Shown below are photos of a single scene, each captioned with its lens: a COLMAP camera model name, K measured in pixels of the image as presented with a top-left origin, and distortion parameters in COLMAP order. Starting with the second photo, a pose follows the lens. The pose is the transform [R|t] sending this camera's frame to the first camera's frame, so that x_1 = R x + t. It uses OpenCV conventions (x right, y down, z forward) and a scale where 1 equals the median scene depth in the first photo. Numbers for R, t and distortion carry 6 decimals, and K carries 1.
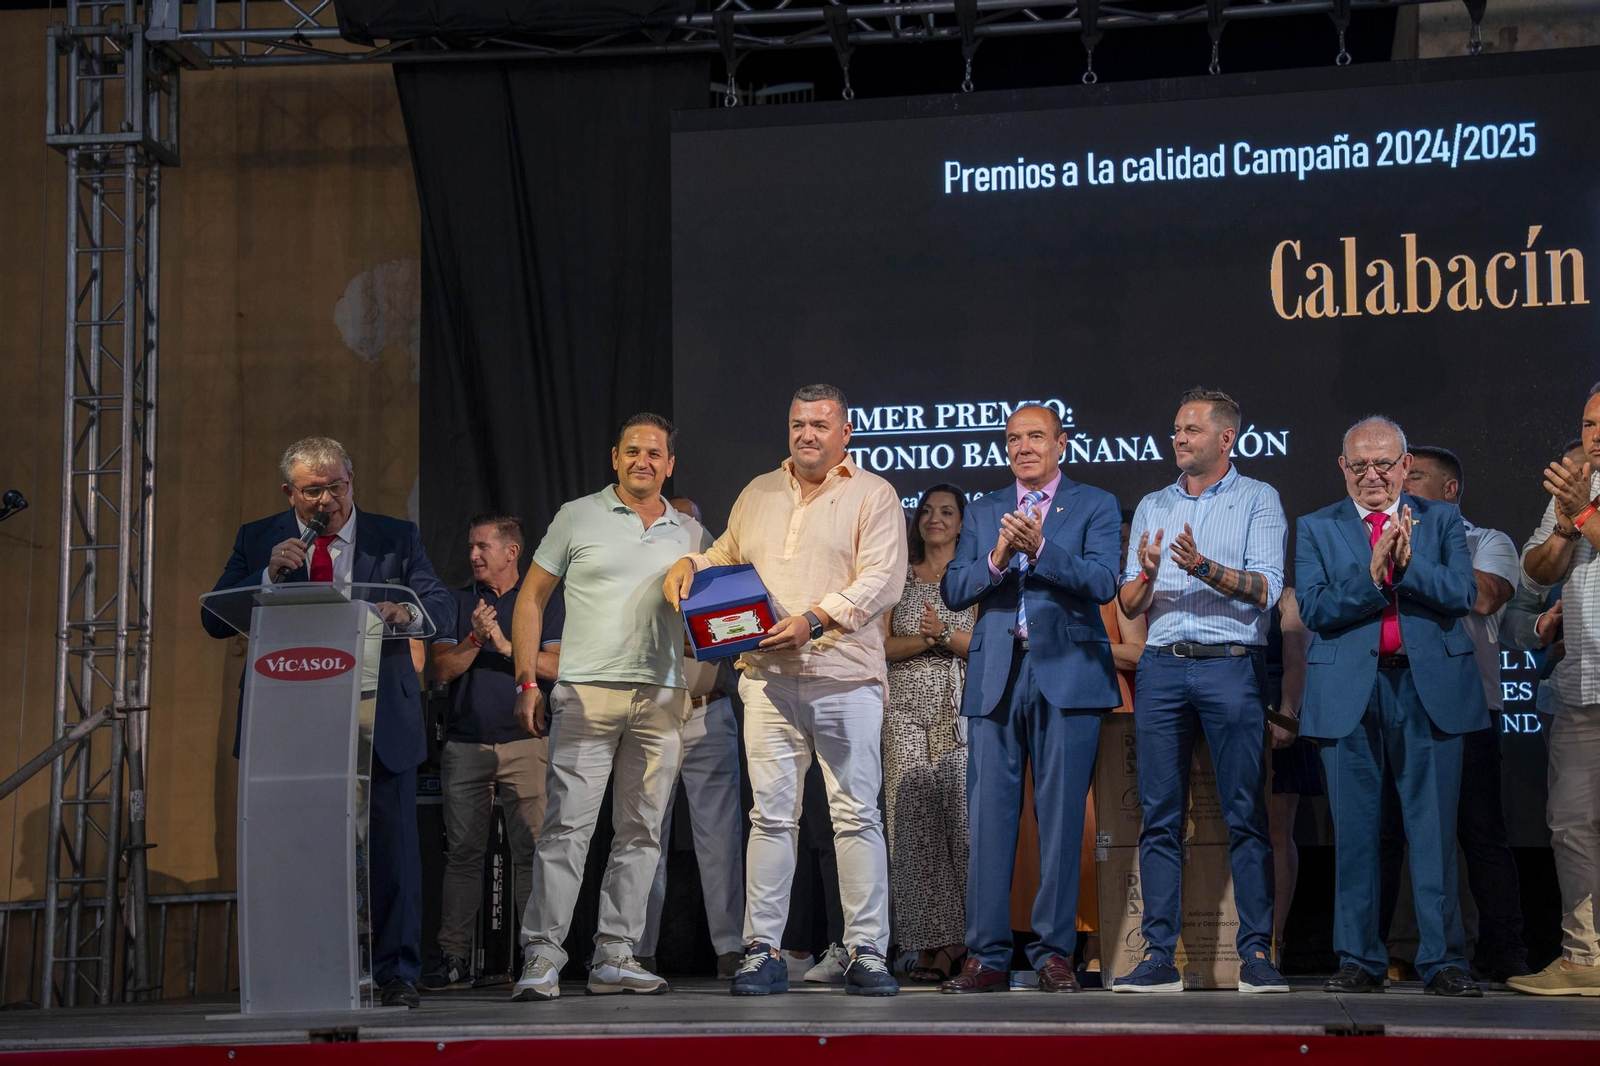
lens RADIAL K [[2773.2, 0, 815.4], [0, 2773.2, 528.9], [0, 0, 1]] dist [0.364462, 0.000000]
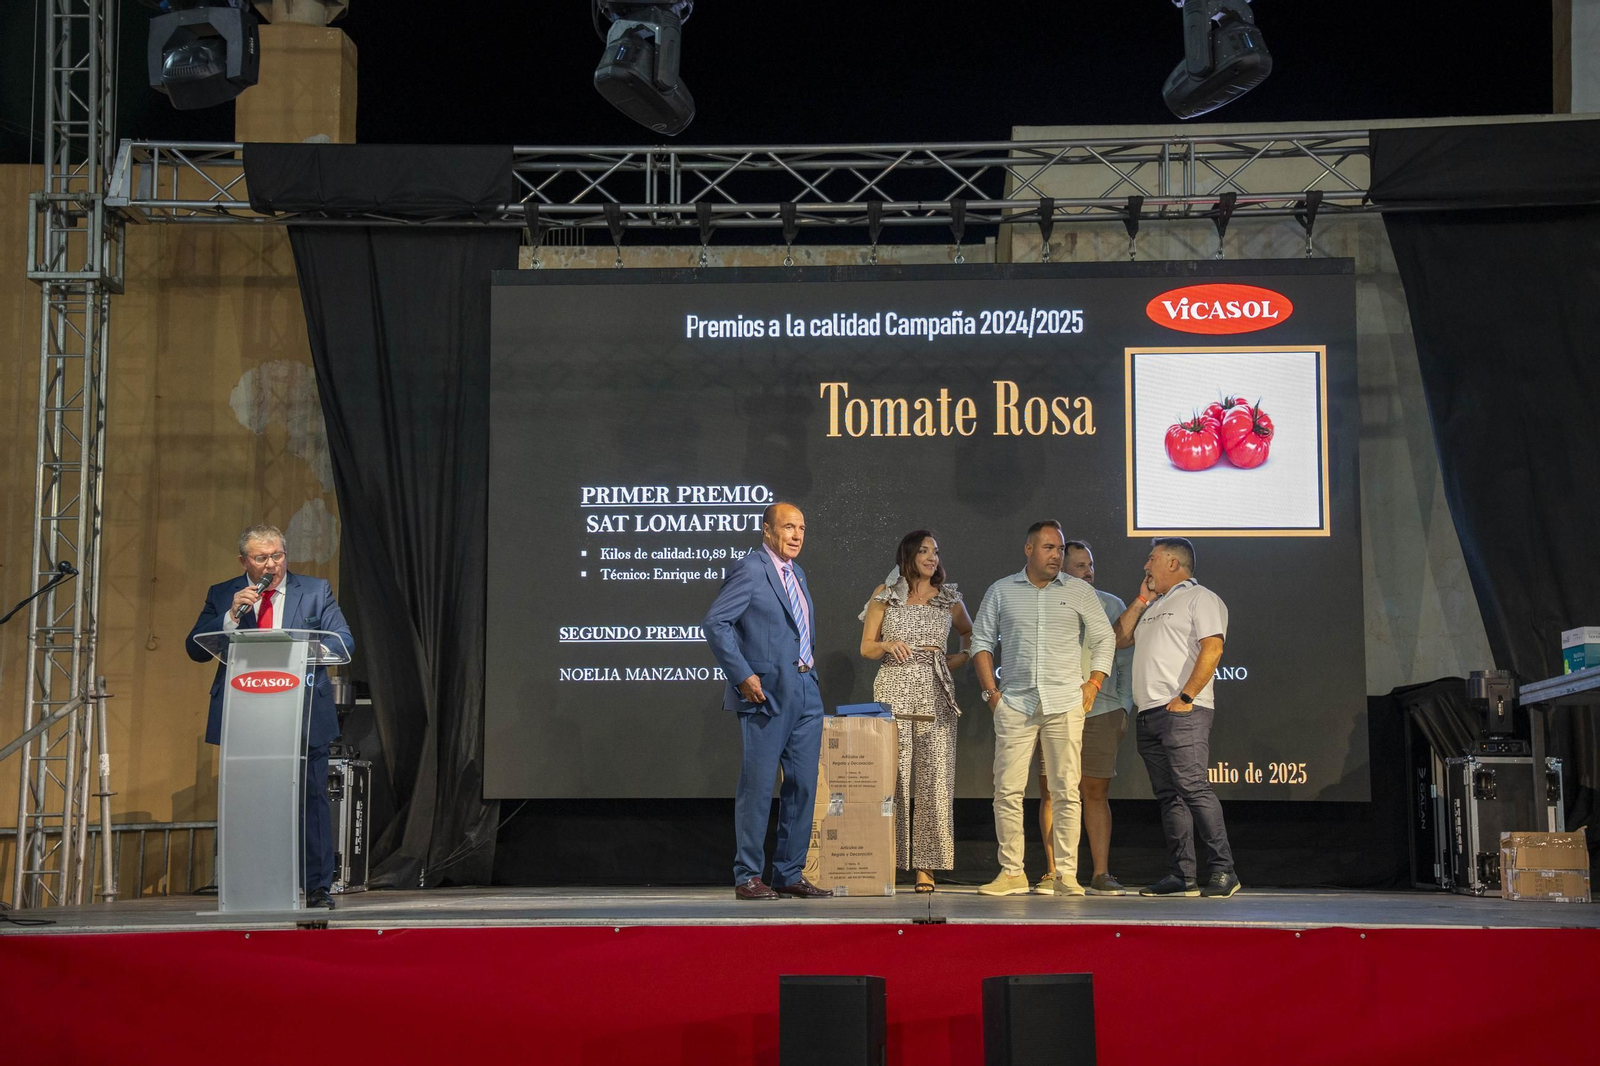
lens RADIAL K [[2337.4, 0, 802.9], [0, 2337.4, 530.4], [0, 0, 1]] dist [0.237368, 0.000000]
pose [[0.993813, 0.022902, 0.108678, -0.022017], [-0.023984, 0.999675, 0.008661, -0.033272], [-0.108445, -0.011214, 0.994039, -0.192172]]
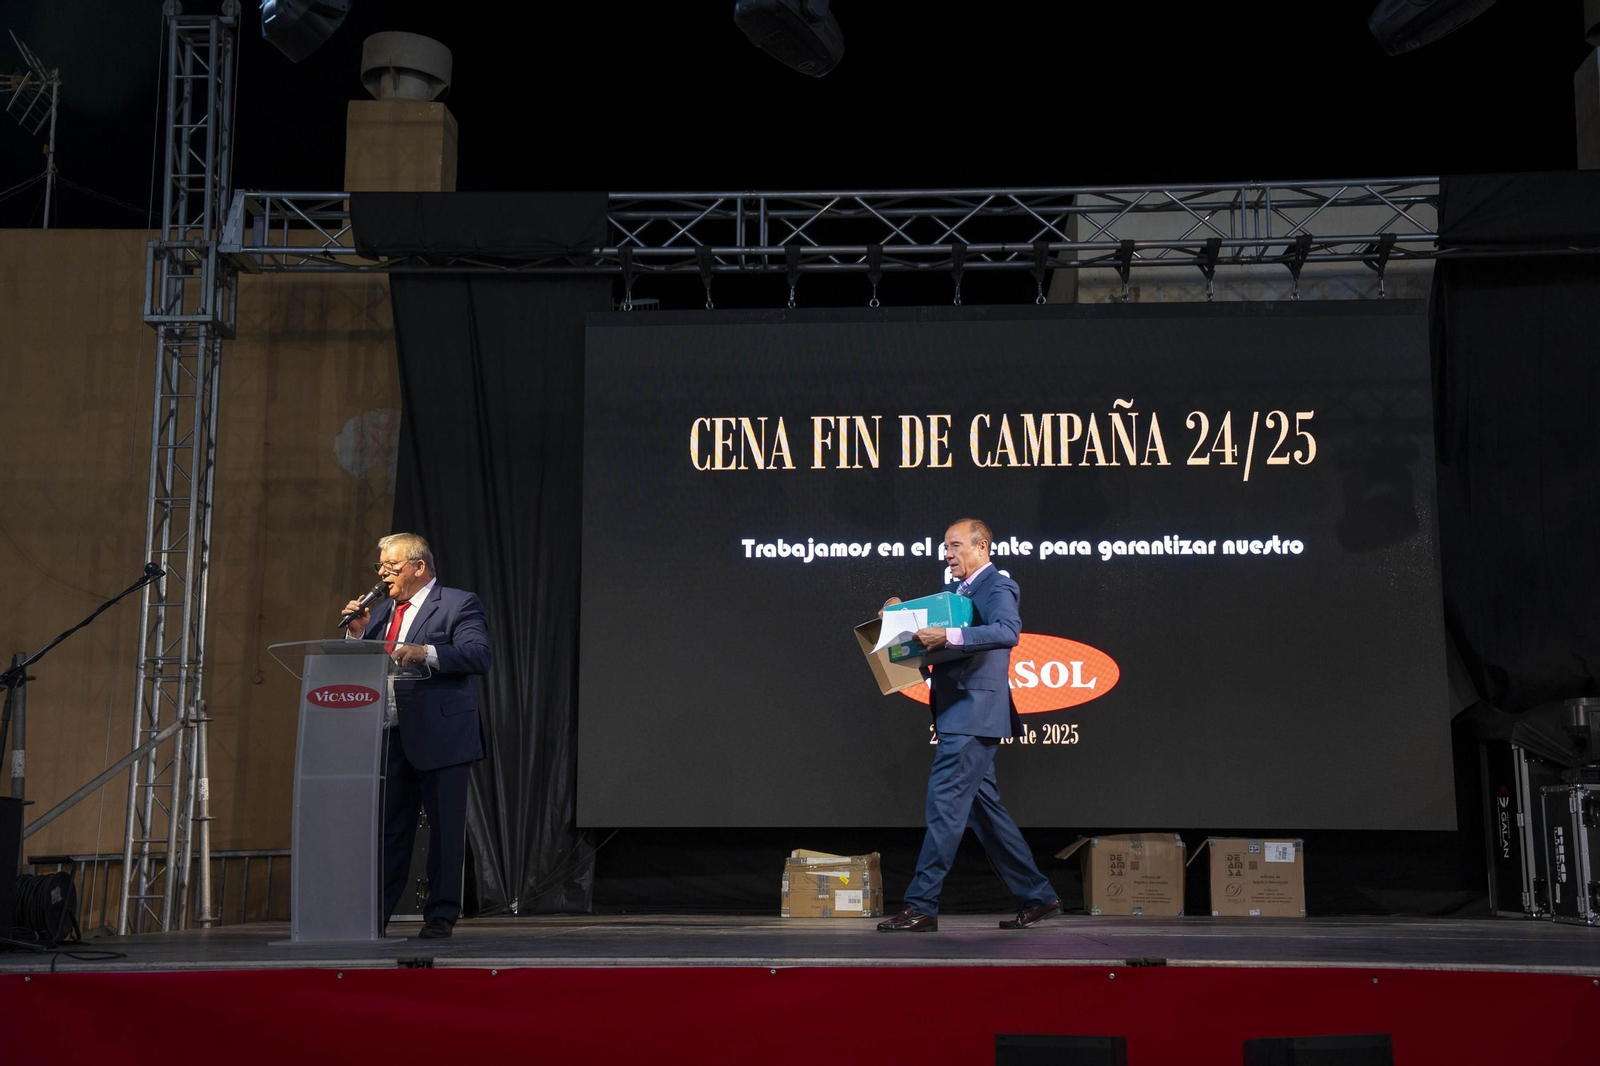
lens RADIAL K [[1865.5, 0, 799.8], [0, 1865.5, 542.8], [0, 0, 1]] dist [0.094465, 0.000000]
pose [[0.993412, 0.028574, 0.110976, -0.046088], [-0.024873, 0.999092, -0.034590, 0.000495], [-0.111864, 0.031602, 0.993221, 0.031167]]
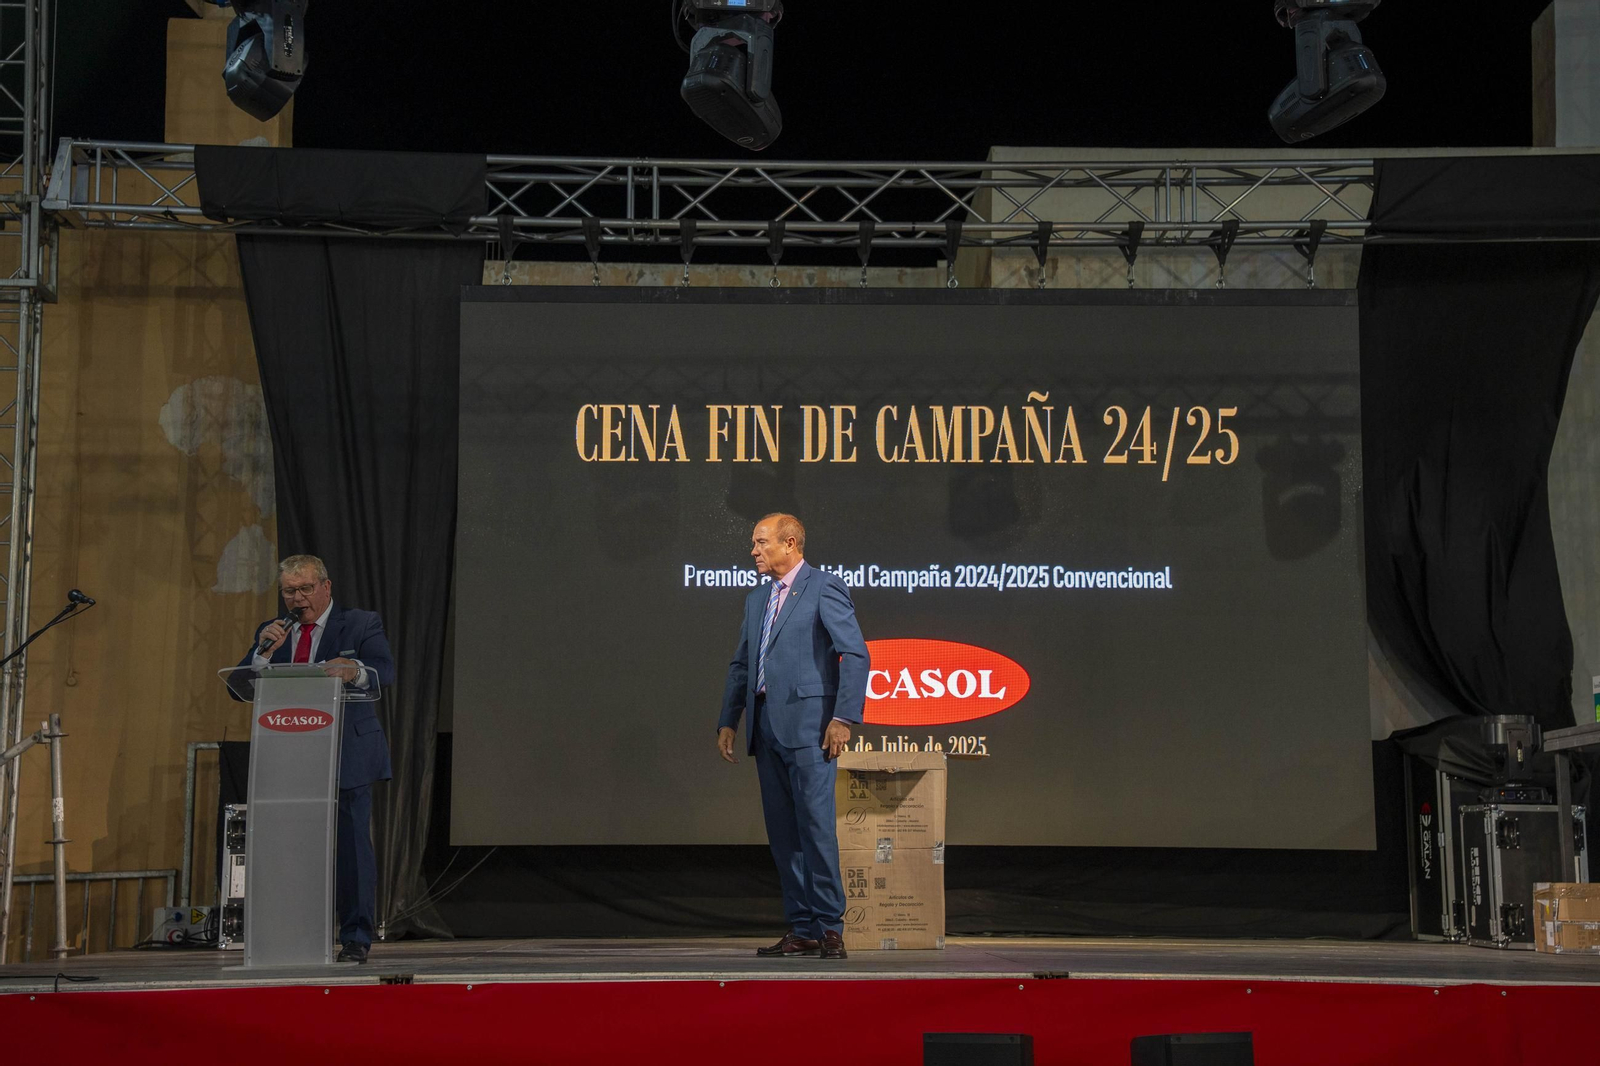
lens RADIAL K [[2445.5, 0, 794.4], [0, 2445.5, 526.8], [0, 0, 1]] dist [0.272216, 0.000000]
pose [[0.982215, 0.035551, 0.184362, -0.108310], [-0.034556, 0.999366, -0.008603, -0.030619], [-0.184551, 0.002079, 0.982821, -0.178242]]
